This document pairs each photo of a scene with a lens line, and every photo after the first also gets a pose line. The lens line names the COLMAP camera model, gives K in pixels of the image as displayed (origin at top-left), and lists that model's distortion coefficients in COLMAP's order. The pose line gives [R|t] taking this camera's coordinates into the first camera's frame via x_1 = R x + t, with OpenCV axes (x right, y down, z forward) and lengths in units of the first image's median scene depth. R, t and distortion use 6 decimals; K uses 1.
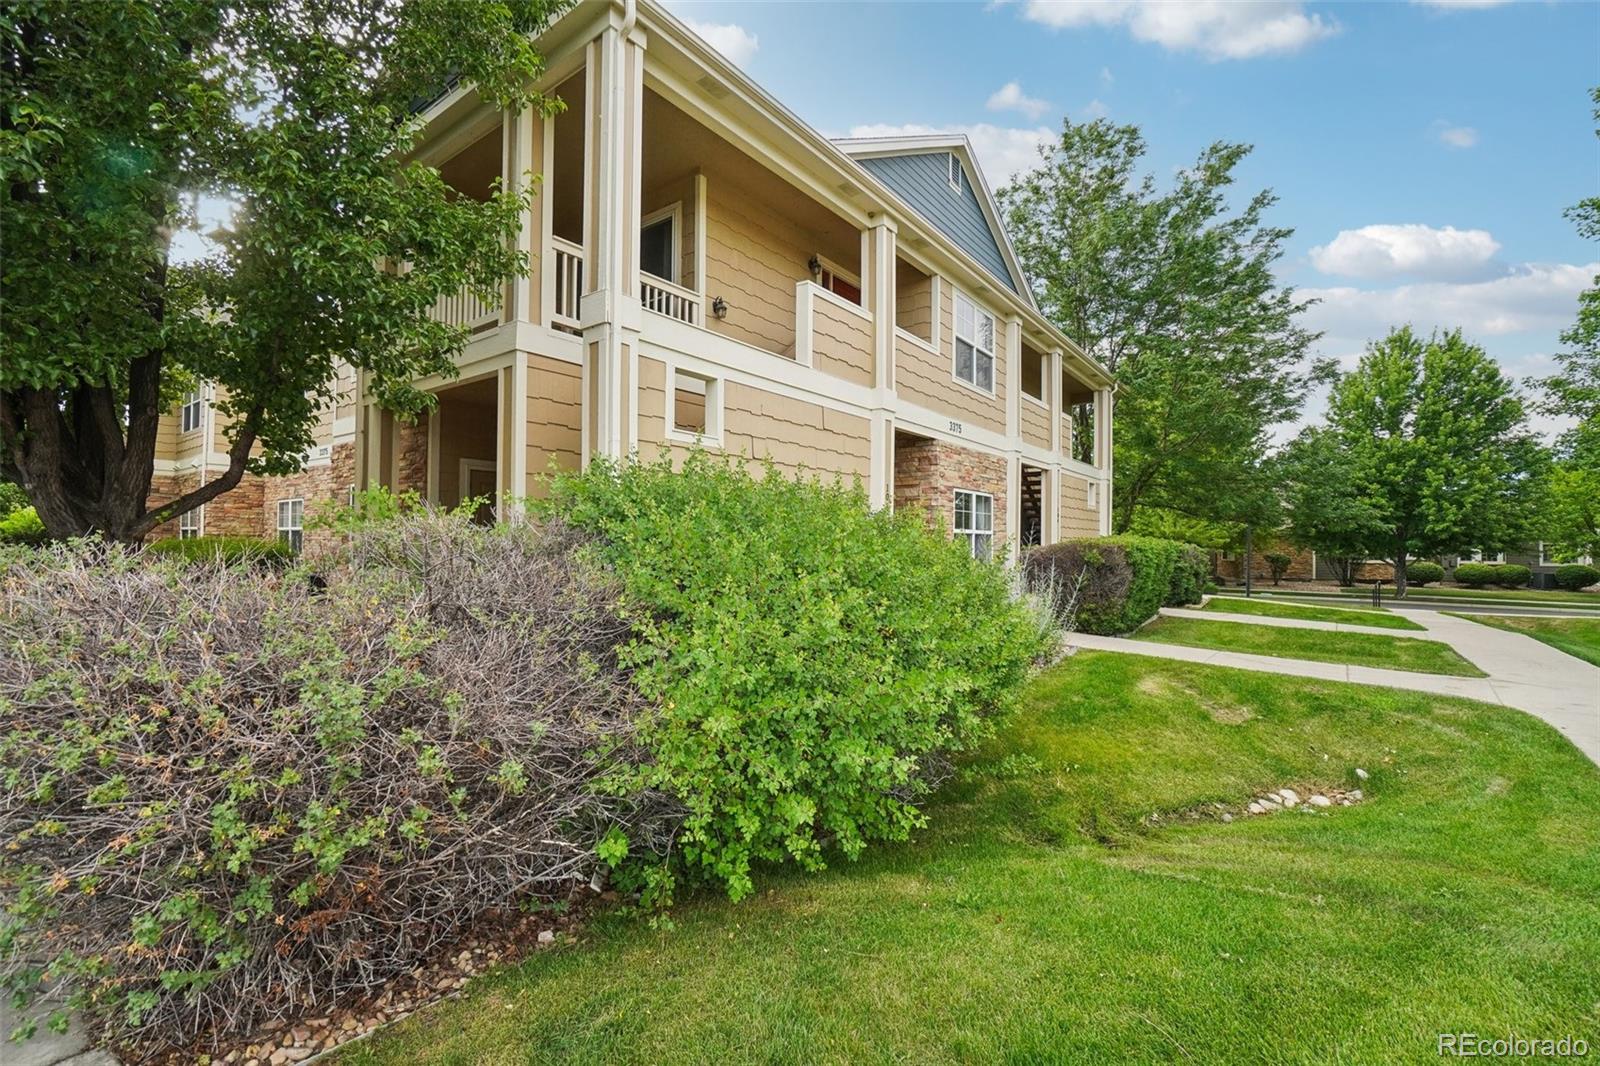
lens RADIAL K [[692.9, 0, 813.6], [0, 692.9, 537.7], [0, 0, 1]] dist [0.000495, -0.000019]
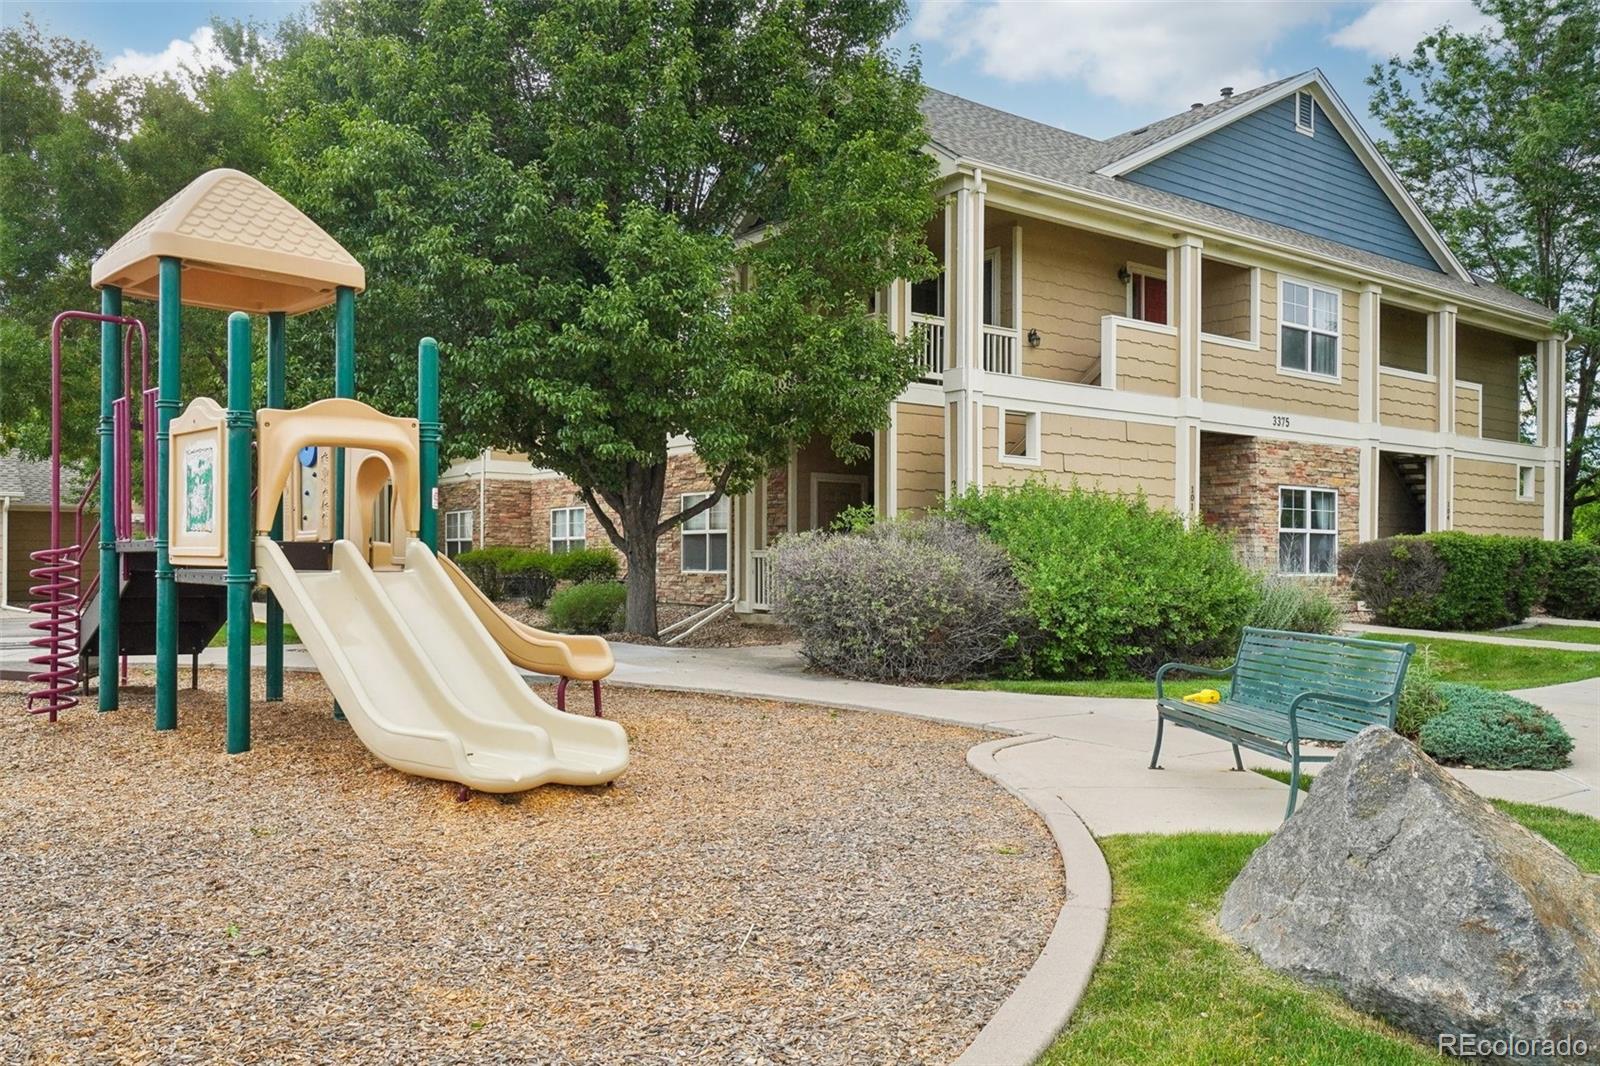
lens RADIAL K [[1213.0, 0, 799.2], [0, 1213.0, 561.9], [0, 0, 1]] dist [0.005509, 0.003212]
pose [[0.954090, -0.004204, -0.299492, 0.088220], [0.005450, 0.999980, 0.003325, 0.030303], [0.299472, -0.004805, 0.954093, -0.973782]]
